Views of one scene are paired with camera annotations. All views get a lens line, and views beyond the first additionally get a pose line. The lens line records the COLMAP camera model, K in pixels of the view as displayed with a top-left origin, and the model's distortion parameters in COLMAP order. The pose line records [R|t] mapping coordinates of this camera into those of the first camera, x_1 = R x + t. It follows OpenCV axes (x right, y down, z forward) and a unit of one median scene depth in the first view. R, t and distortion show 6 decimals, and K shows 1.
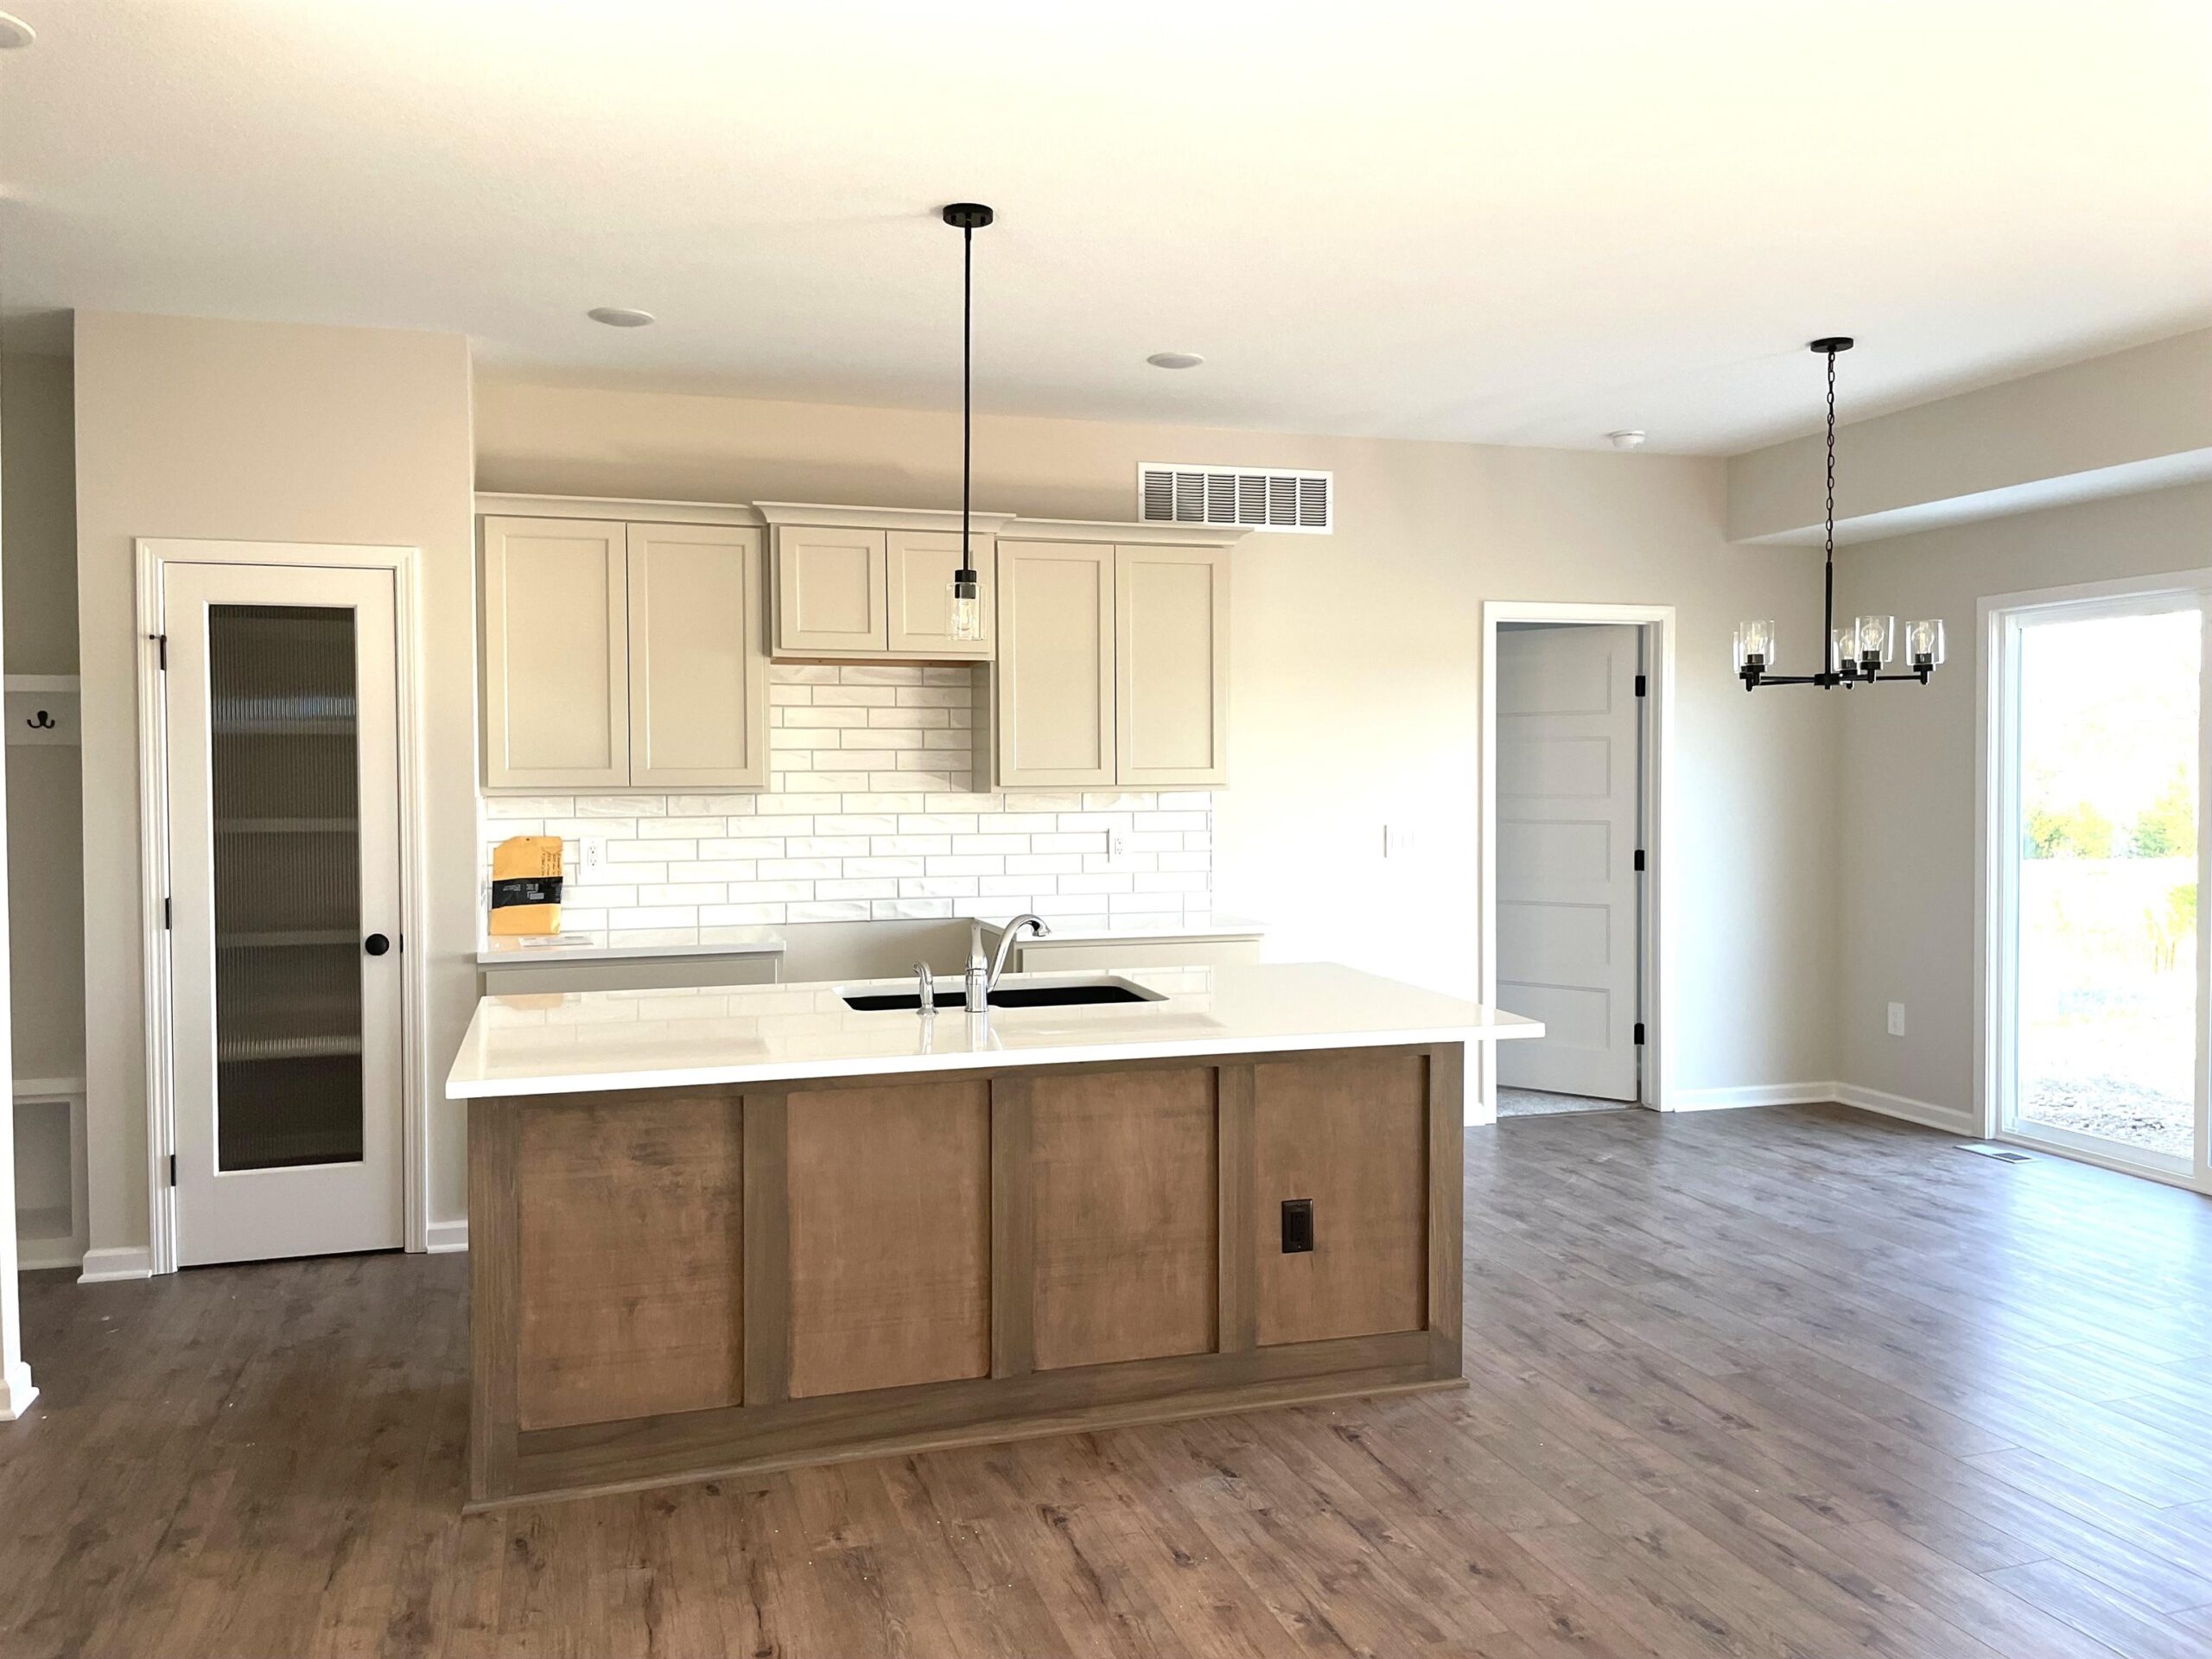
lens RADIAL K [[1681.7, 0, 1093.6], [0, 1681.7, 822.6], [0, 0, 1]] dist [0.094719, -0.128269]
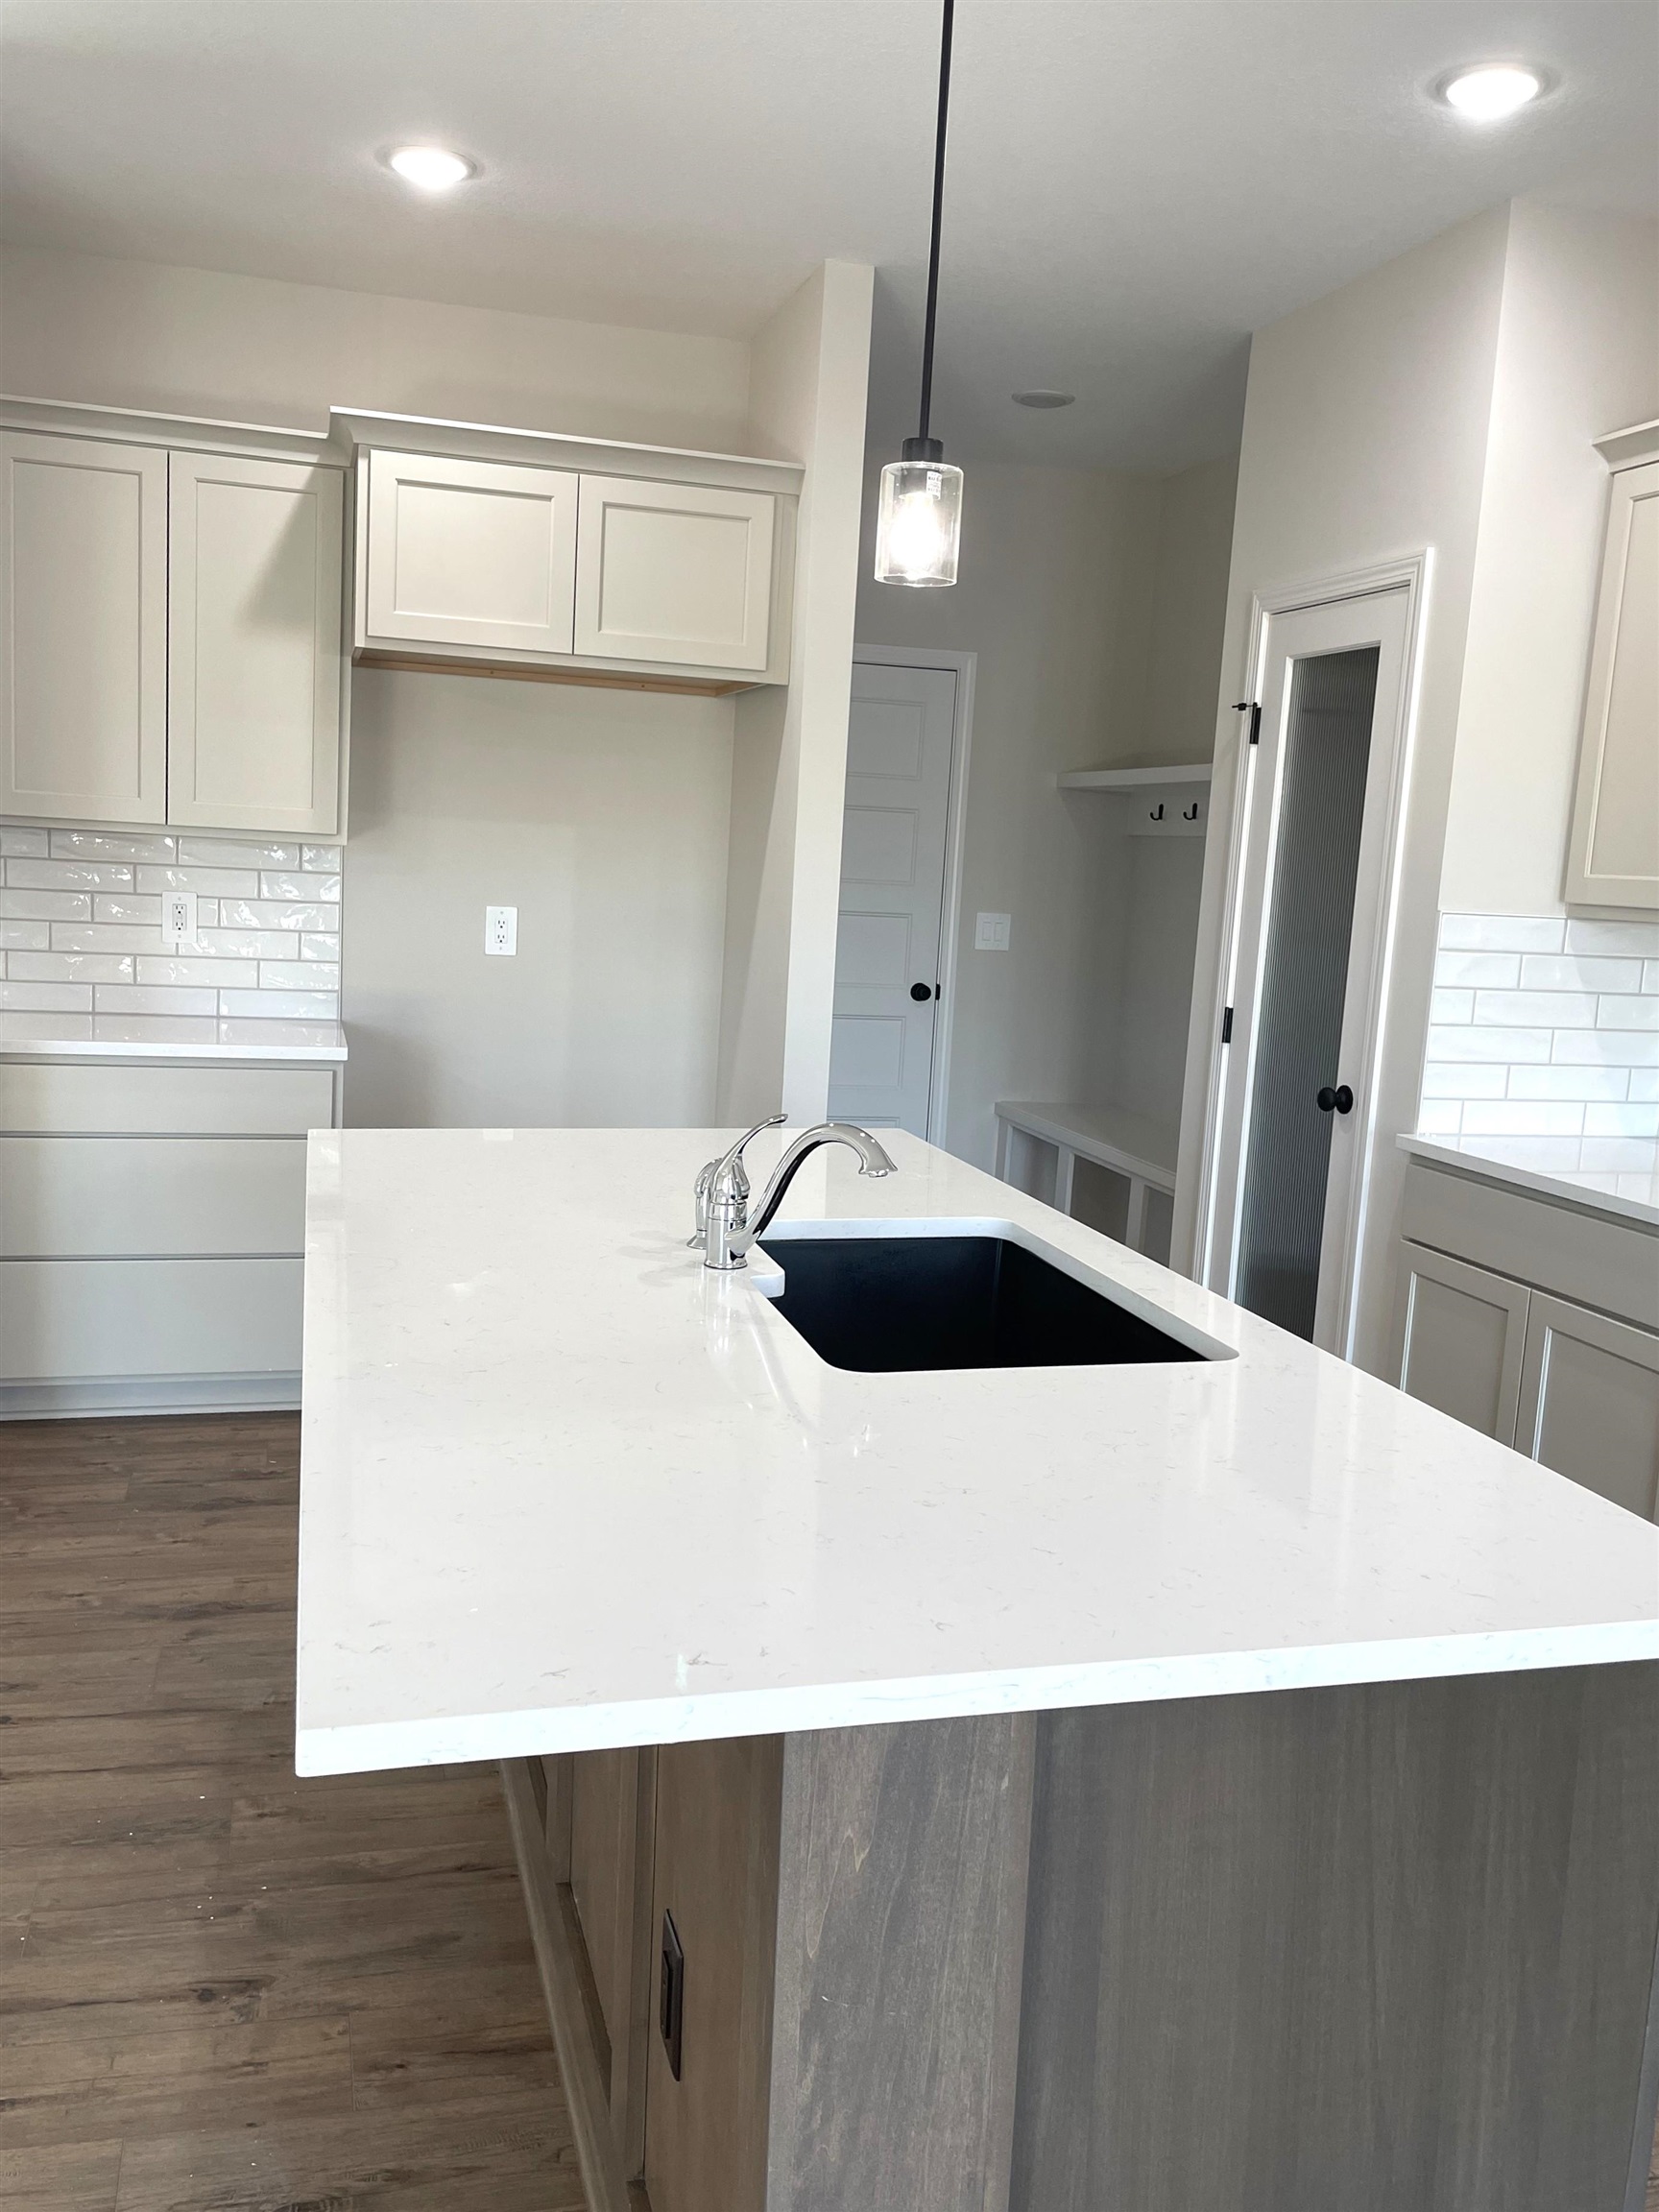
lens RADIAL K [[1844.8, 0, 829.5], [0, 1844.8, 1106.0], [0, 0, 1]] dist [0.029303, -0.011208]
pose [[-0.018847, 0.140570, -0.989891, 0.400066], [-0.089962, 0.985813, 0.141703, -0.021728], [0.995767, 0.091723, -0.005934, 0.787768]]
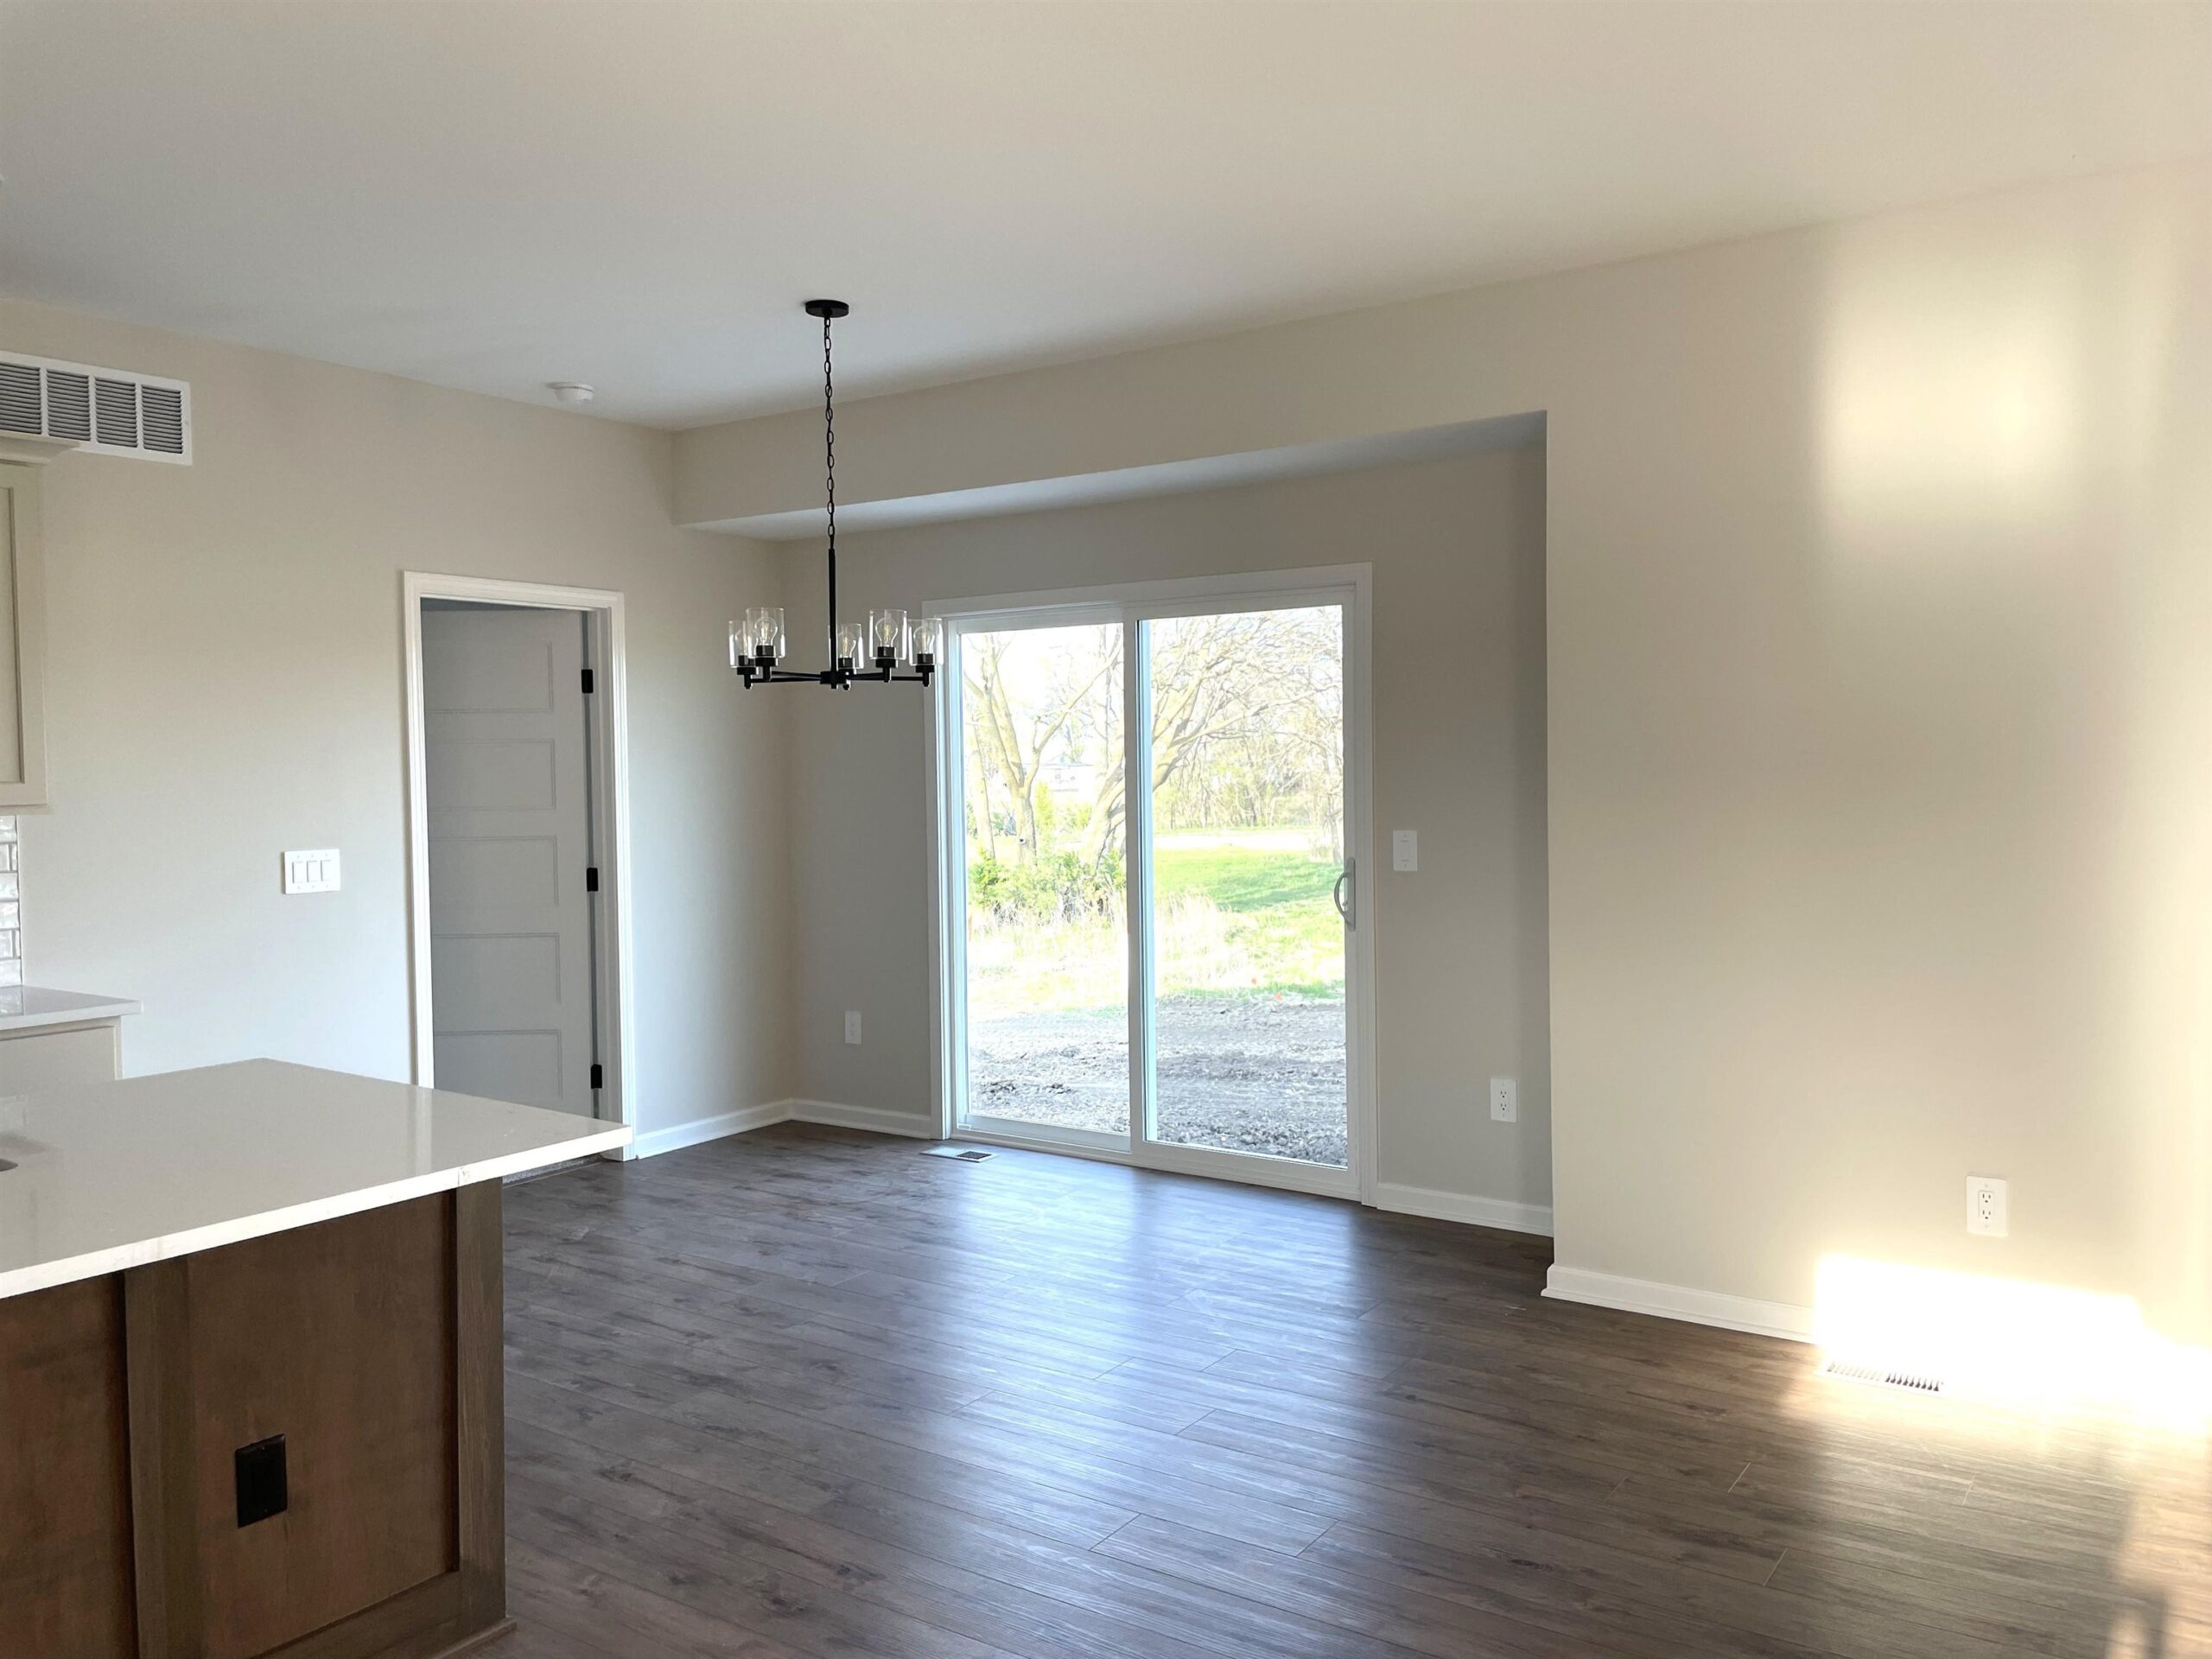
lens RADIAL K [[1681.7, 0, 1093.6], [0, 1681.7, 822.6], [0, 0, 1]] dist [0.094719, -0.128269]
pose [[0.784899, -0.030793, 0.618858, -0.023270], [0.030751, 0.999469, 0.010729, -0.012145], [-0.618860, 0.010609, 0.785430, 0.208002]]
